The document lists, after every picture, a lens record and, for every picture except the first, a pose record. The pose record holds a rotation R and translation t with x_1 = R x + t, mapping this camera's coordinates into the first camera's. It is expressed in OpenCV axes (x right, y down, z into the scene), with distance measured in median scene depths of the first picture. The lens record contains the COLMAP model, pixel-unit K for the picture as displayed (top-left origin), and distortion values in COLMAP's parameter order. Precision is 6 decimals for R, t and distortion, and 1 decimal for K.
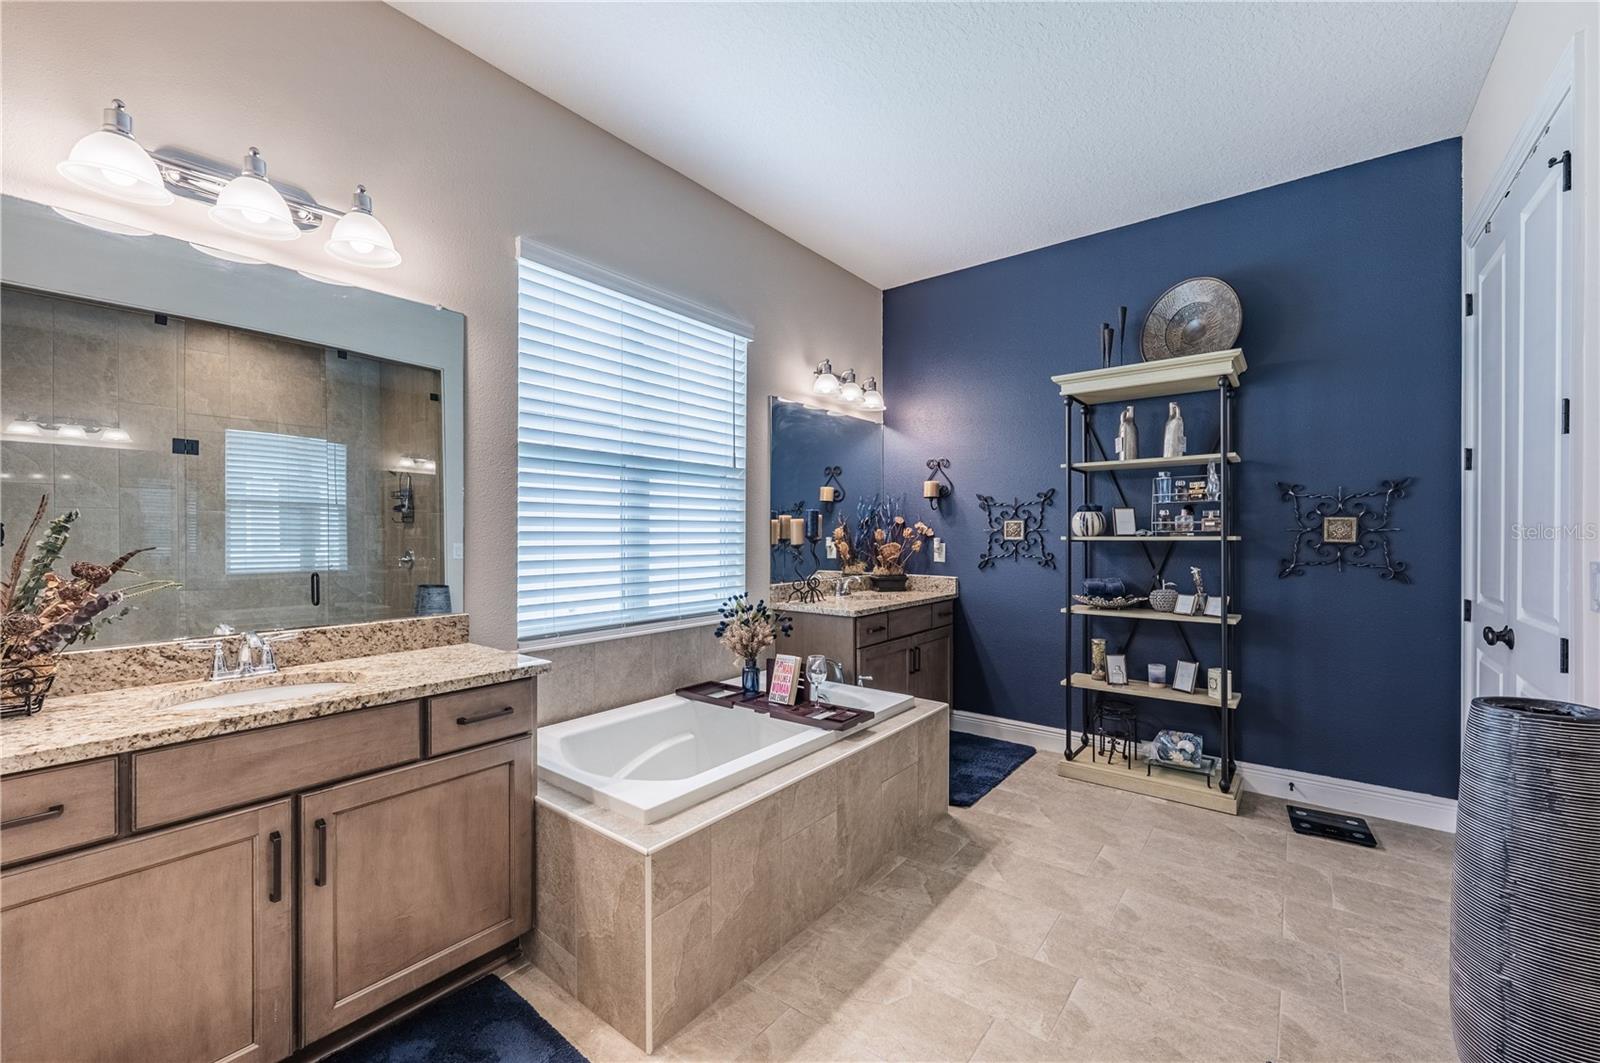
lens RADIAL K [[638.8, 0, 807.6], [0, 638.8, 533.0], [0, 0, 1]] dist [-0.000147, 0.000049]
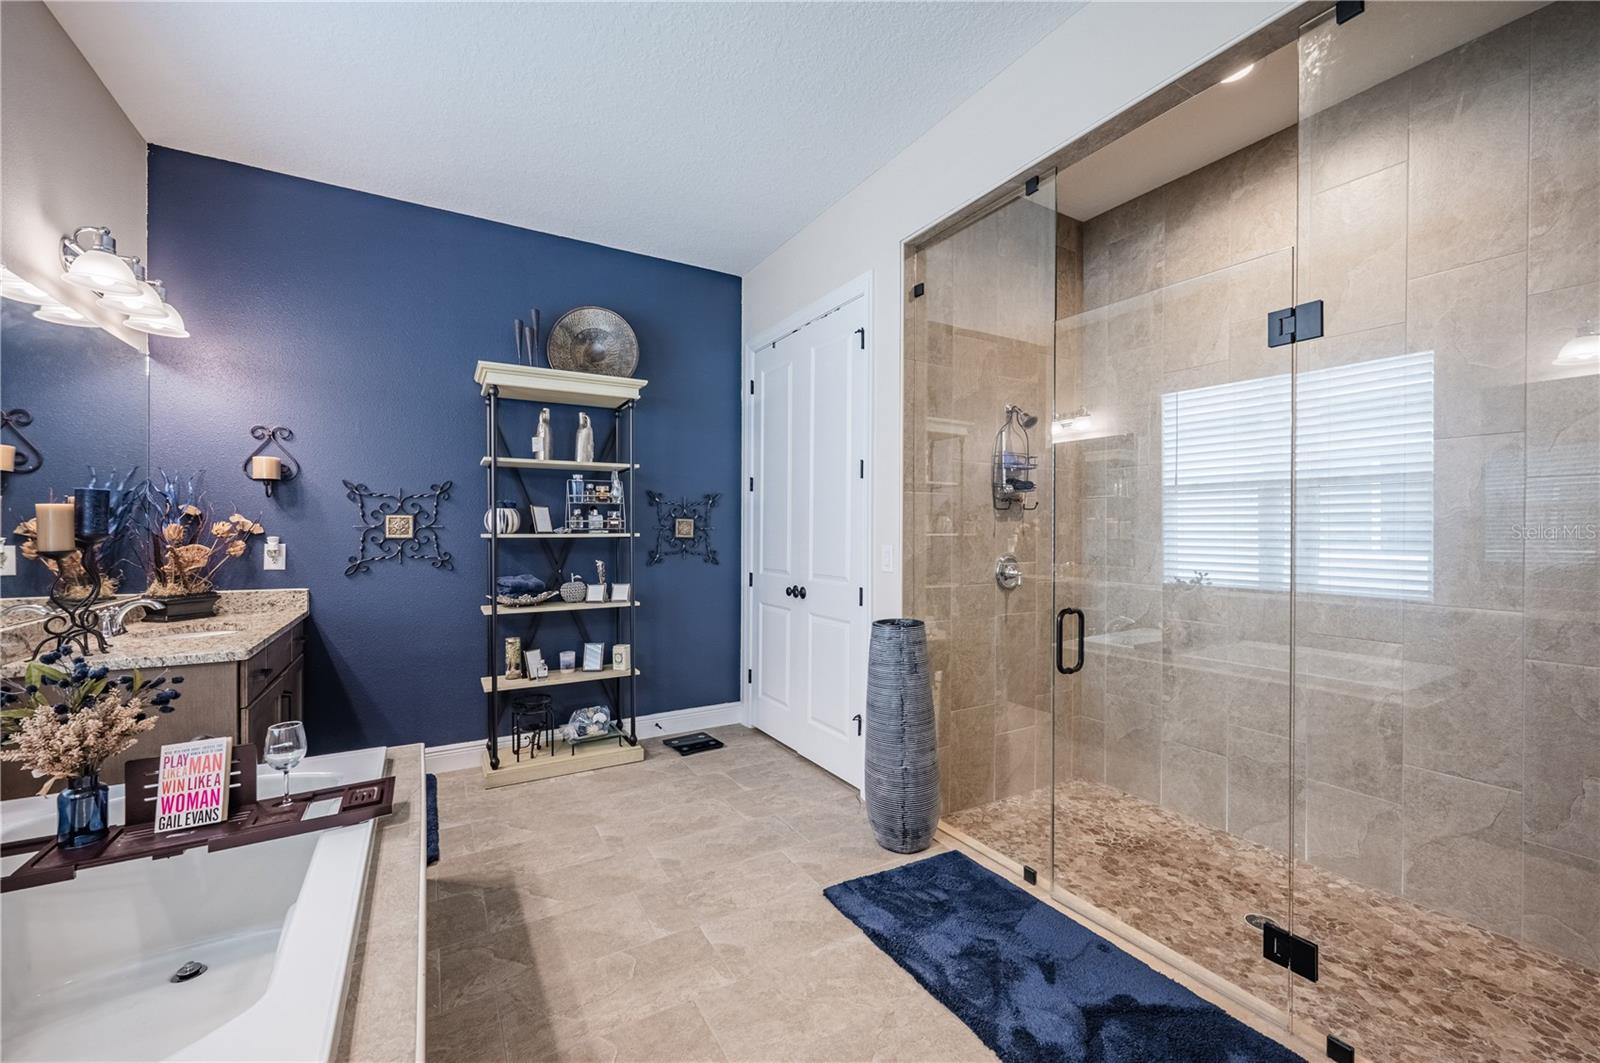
lens RADIAL K [[634.4, 0, 800.0], [0, 634.4, 531.5], [0, 0, 1]] dist [-0.001032, -0.000286]
pose [[0.372585, -0.000460, 0.927998, -0.316612], [-0.002973, 0.999994, 0.001690, -0.001162], [-0.927993, -0.003389, 0.372582, 0.243682]]
